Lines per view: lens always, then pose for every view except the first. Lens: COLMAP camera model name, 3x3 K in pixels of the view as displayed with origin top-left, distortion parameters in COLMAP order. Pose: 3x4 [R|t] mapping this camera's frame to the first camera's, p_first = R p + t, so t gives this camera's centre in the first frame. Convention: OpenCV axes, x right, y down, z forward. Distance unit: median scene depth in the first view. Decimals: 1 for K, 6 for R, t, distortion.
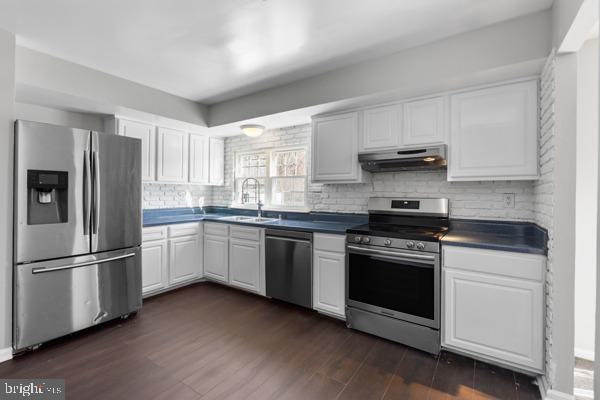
lens RADIAL K [[274.7, 0, 299.3], [0, 274.7, 183.7], [0, 0, 1]] dist [-0.001070, -0.000193]
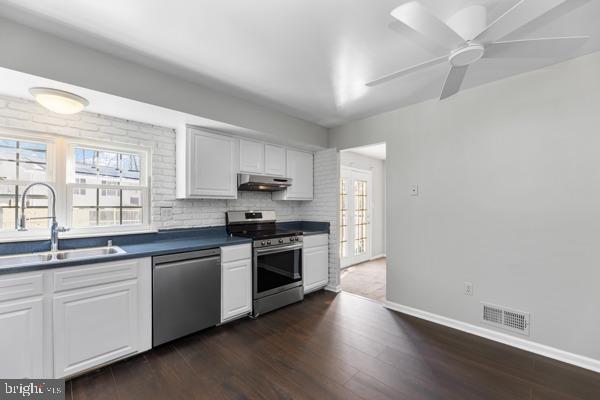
lens RADIAL K [[242.7, 0, 298.6], [0, 242.7, 196.9], [0, 0, 1]] dist [0.000711, 0.000167]
pose [[0.193436, 0.034212, 0.980516, -0.697448], [-0.024623, 0.999246, -0.030007, 0.011693], [-0.980804, -0.018339, 0.194133, 0.492291]]
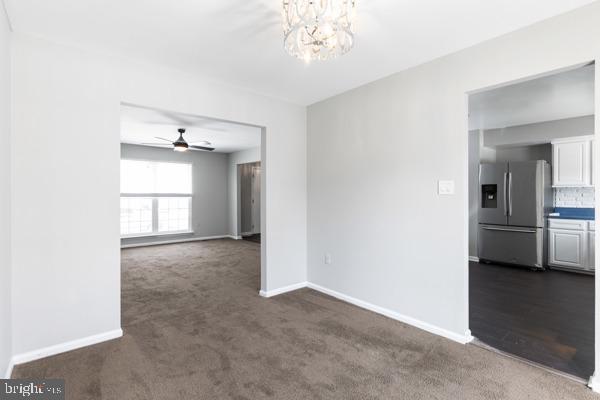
lens RADIAL K [[287.1, 0, 300.0], [0, 287.1, 200.0], [0, 0, 1]] dist [0.000765, 0.000492]
pose [[-0.274402, 0.005227, -0.961601, 1.231454], [0.024897, 0.999689, -0.001671, 0.031079], [0.961293, -0.024400, -0.274446, 0.112415]]
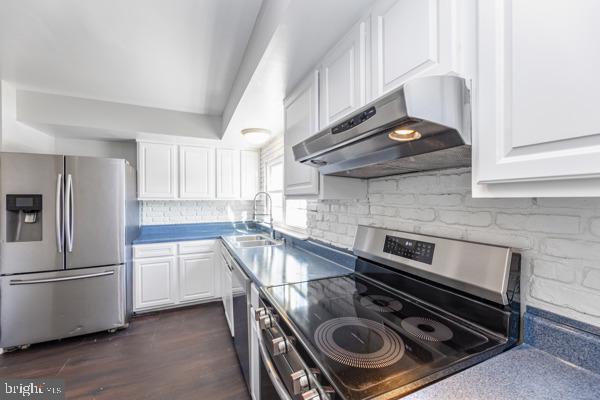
lens RADIAL K [[242.7, 0, 298.6], [0, 242.7, 196.9], [0, 0, 1]] dist [0.000711, 0.000167]
pose [[0.850769, -0.015663, -0.525306, 0.400639], [0.025488, 0.999609, 0.011473, -0.014379], [0.524921, -0.023150, 0.850836, 0.520498]]
